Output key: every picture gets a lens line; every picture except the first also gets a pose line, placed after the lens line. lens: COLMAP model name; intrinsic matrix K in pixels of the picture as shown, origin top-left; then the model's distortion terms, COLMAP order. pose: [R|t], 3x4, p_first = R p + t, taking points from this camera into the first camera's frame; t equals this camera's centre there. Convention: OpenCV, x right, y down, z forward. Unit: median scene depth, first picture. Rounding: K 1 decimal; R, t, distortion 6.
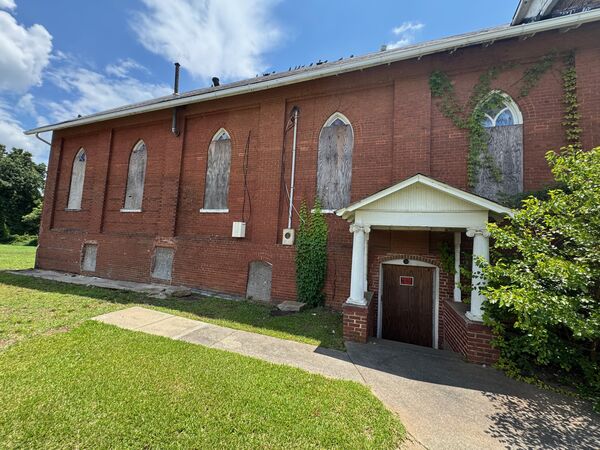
lens RADIAL K [[240.5, 0, 300.0], [0, 240.5, 225.0], [0, 0, 1]] dist [-0.001435, -0.000058]
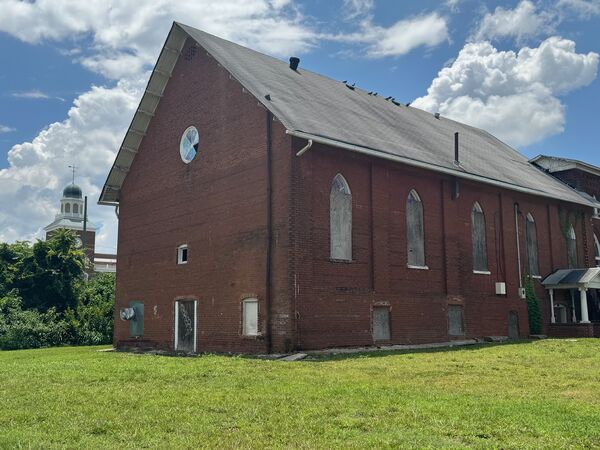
lens RADIAL K [[610.9, 0, 300.0], [0, 610.9, 225.0], [0, 0, 1]] dist [0.001212, -0.000147]
pose [[0.496399, 0.076826, 0.864688, -2.985343], [-0.038809, 0.997044, -0.066307, -0.049181], [-0.867227, -0.000643, 0.497913, 0.228739]]
